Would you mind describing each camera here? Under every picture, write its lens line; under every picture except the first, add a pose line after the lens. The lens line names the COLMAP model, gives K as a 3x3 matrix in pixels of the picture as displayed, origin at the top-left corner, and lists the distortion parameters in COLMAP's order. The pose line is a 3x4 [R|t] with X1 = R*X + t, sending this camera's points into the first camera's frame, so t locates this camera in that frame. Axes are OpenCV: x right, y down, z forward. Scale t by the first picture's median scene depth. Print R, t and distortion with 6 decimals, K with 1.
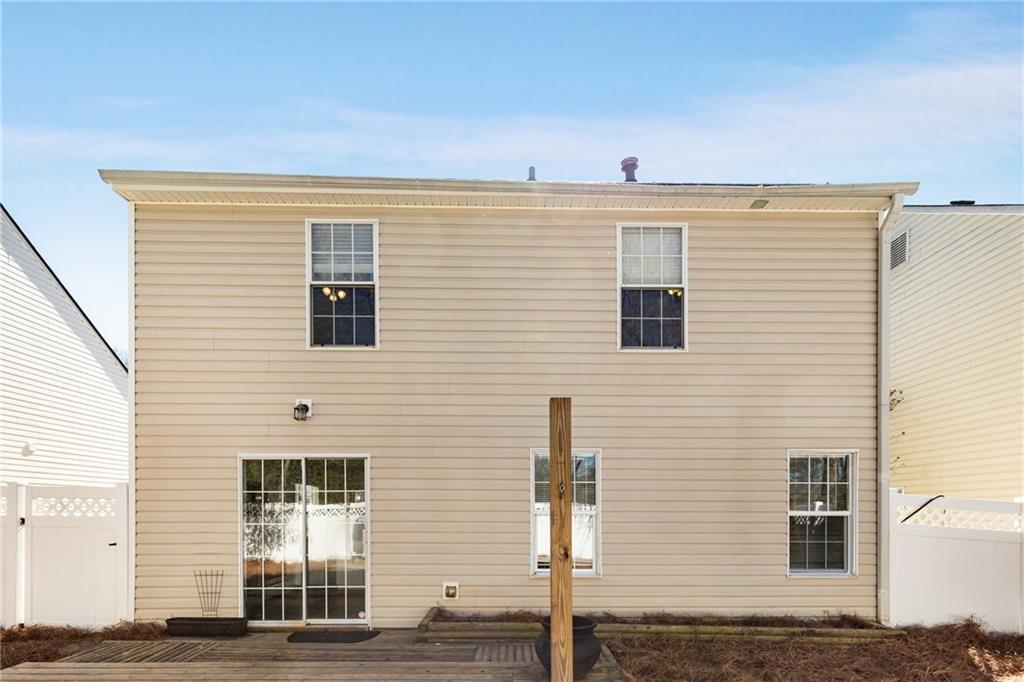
lens RADIAL K [[493.6, 0, 512.1], [0, 493.6, 397.0], [0, 0, 1]] dist [-0.001238, -0.000283]
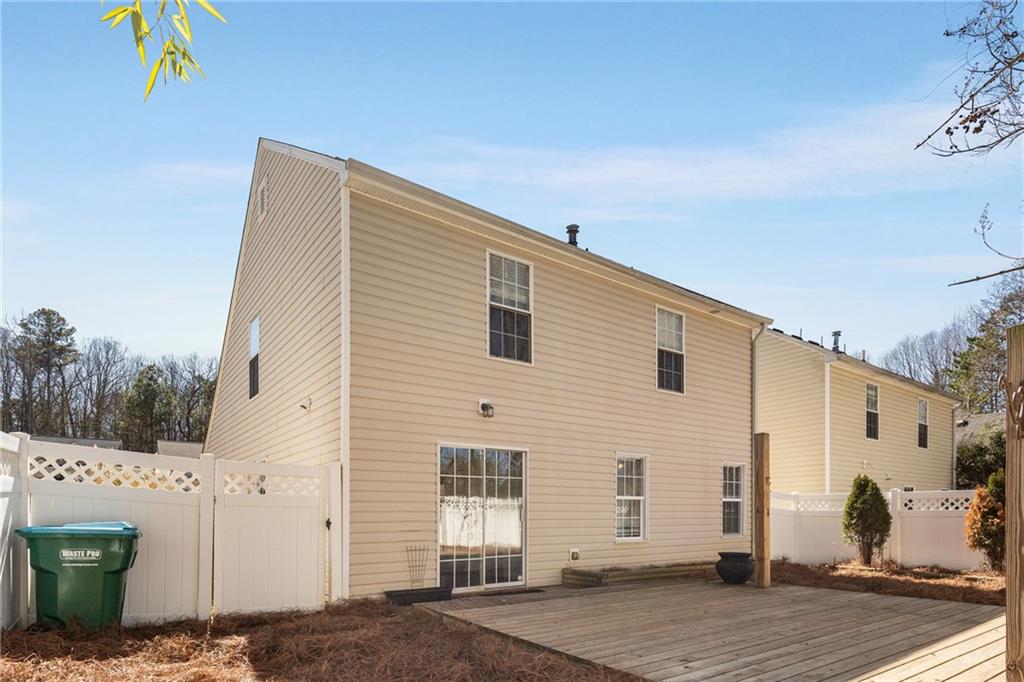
lens RADIAL K [[530.9, 0, 512.0], [0, 530.9, 341.0], [0, 0, 1]] dist [-0.020821, -0.000046]
pose [[0.821732, 0.174228, 0.542587, -1.074416], [-0.130764, 0.984361, -0.118046, 0.008642], [-0.554668, 0.026052, 0.831664, -0.114103]]
